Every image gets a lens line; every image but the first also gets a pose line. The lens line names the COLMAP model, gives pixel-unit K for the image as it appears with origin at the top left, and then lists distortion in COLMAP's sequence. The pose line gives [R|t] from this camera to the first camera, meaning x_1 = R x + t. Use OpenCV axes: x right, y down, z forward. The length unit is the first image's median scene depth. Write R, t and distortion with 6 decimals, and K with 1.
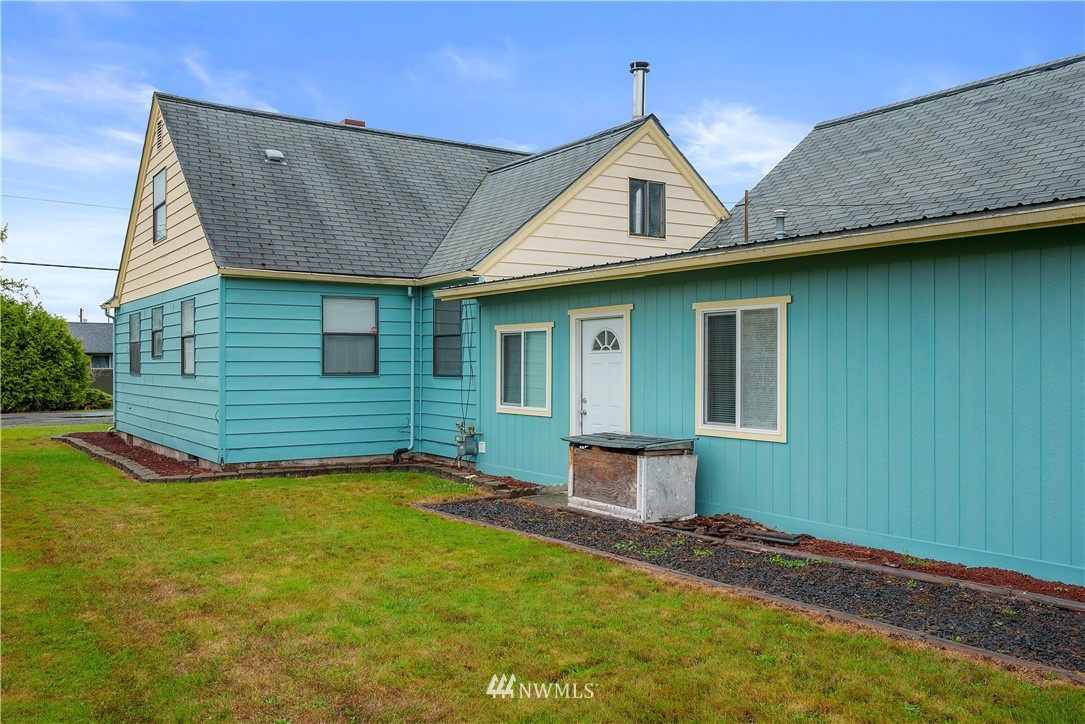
lens RADIAL K [[943.4, 0, 541.9], [0, 943.4, 364.3], [0, 0, 1]] dist [0.005283, 0.002286]
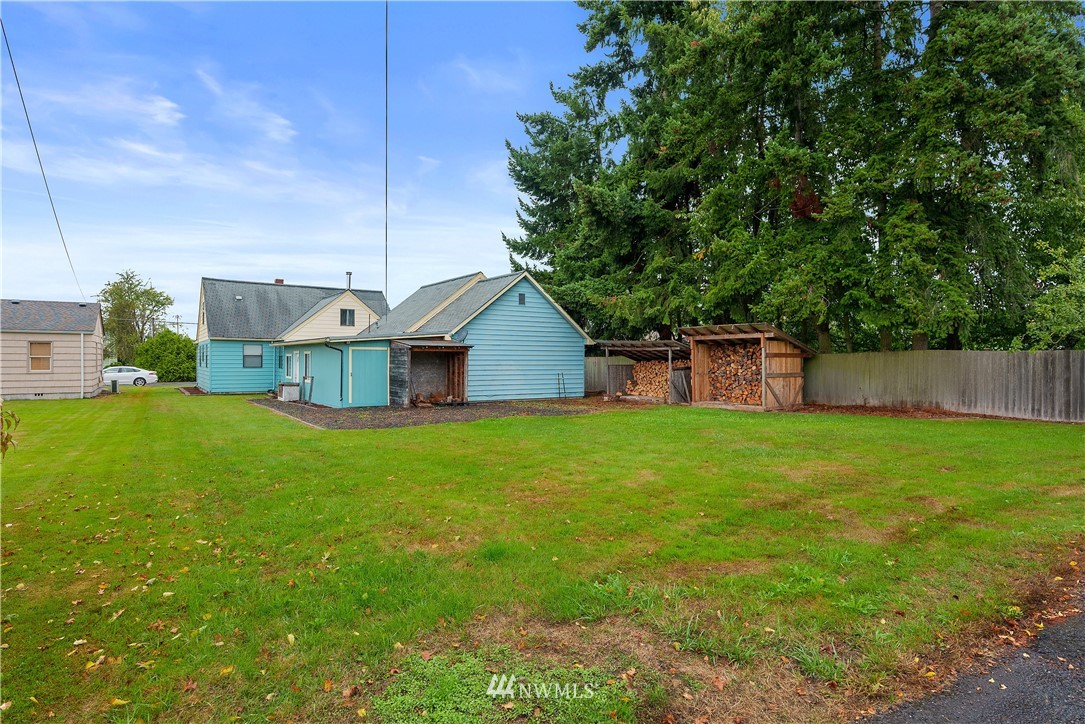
lens RADIAL K [[585.3, 0, 543.6], [0, 585.3, 361.3], [0, 0, 1]] dist [0.001365, 0.000068]
pose [[0.999854, 0.004101, 0.016611, 0.801074], [-0.004162, 0.999985, 0.003615, -0.022487], [-0.016596, -0.003684, 0.999855, -1.116909]]
